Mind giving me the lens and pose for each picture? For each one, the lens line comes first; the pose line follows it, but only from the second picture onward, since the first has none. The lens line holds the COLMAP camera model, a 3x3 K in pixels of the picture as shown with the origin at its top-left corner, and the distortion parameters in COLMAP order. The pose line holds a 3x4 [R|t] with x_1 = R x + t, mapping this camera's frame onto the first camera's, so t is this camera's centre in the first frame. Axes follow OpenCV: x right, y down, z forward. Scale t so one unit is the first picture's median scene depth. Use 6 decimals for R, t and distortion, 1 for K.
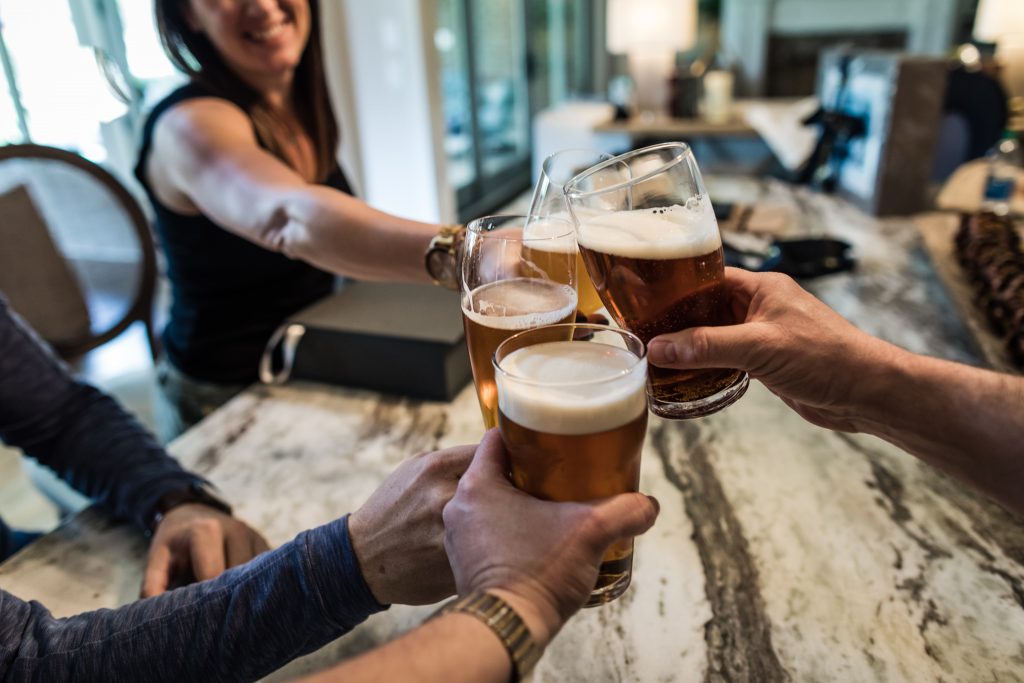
lens RADIAL K [[699.2, 0, 493.5], [0, 699.2, 341.6], [0, 0, 1]] dist [0.028746, -0.001384]
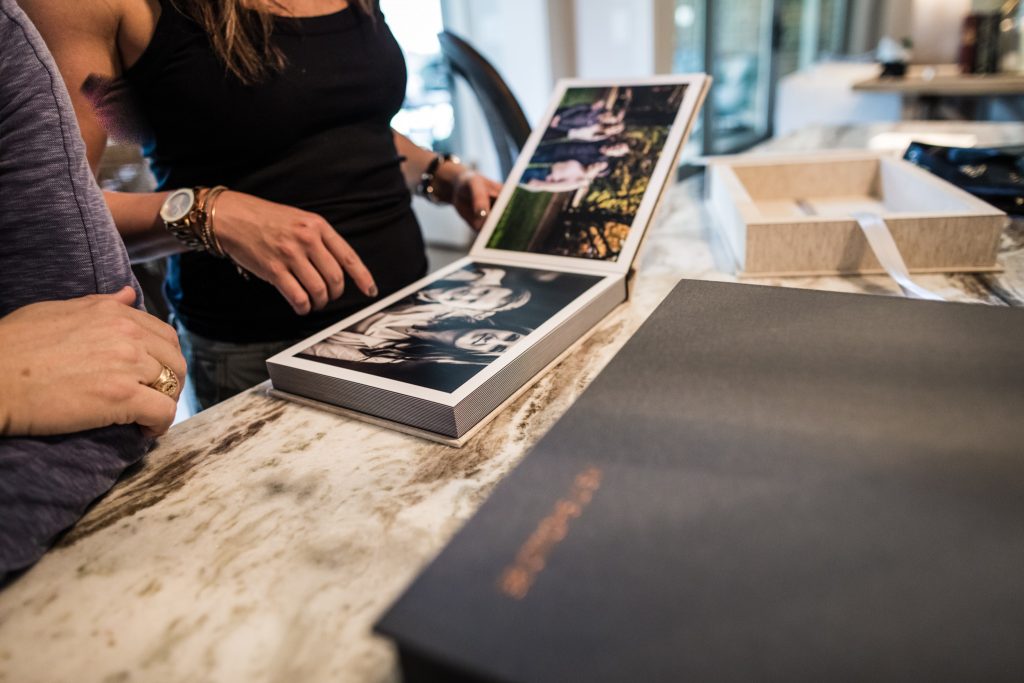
lens RADIAL K [[690.4, 0, 512.0], [0, 690.4, 341.5], [0, 0, 1]] dist [0.005817, -0.002942]
pose [[0.958261, 0.088412, -0.271879, 0.012326], [-0.081989, 0.996021, 0.034919, 0.012326], [0.273885, -0.011170, 0.961698, 0.524944]]
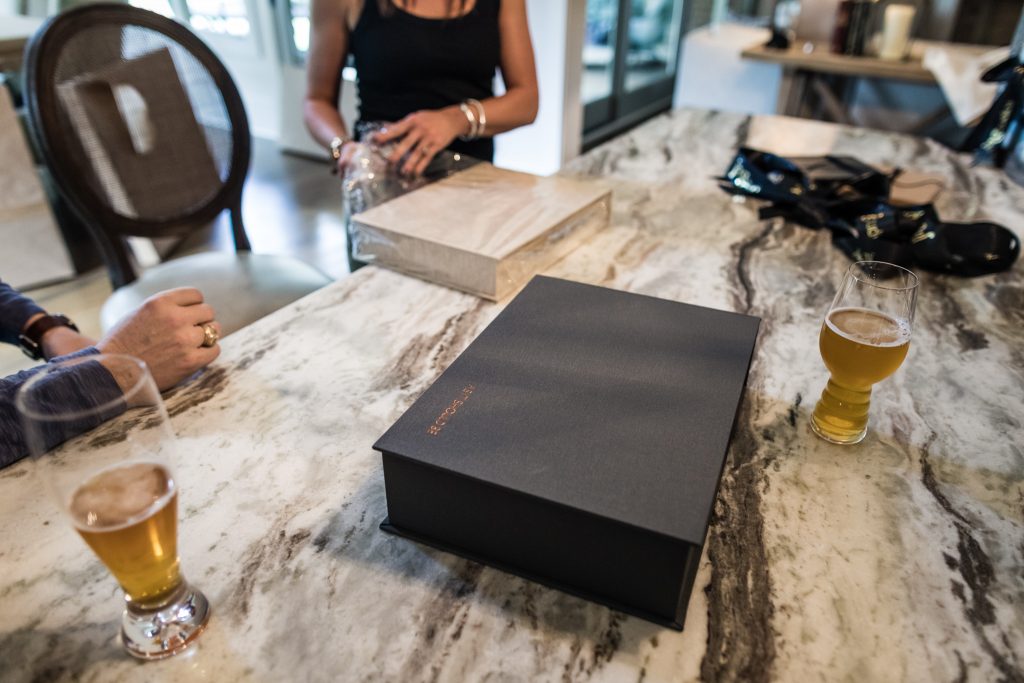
lens RADIAL K [[690.4, 0, 512.0], [0, 690.4, 341.5], [0, 0, 1]] dist [0.005817, -0.002942]
pose [[0.979962, 0.154334, -0.125919, 0.090766], [-0.137819, 0.981787, 0.130765, -0.062500], [0.143807, -0.110791, 0.983384, 0.158471]]
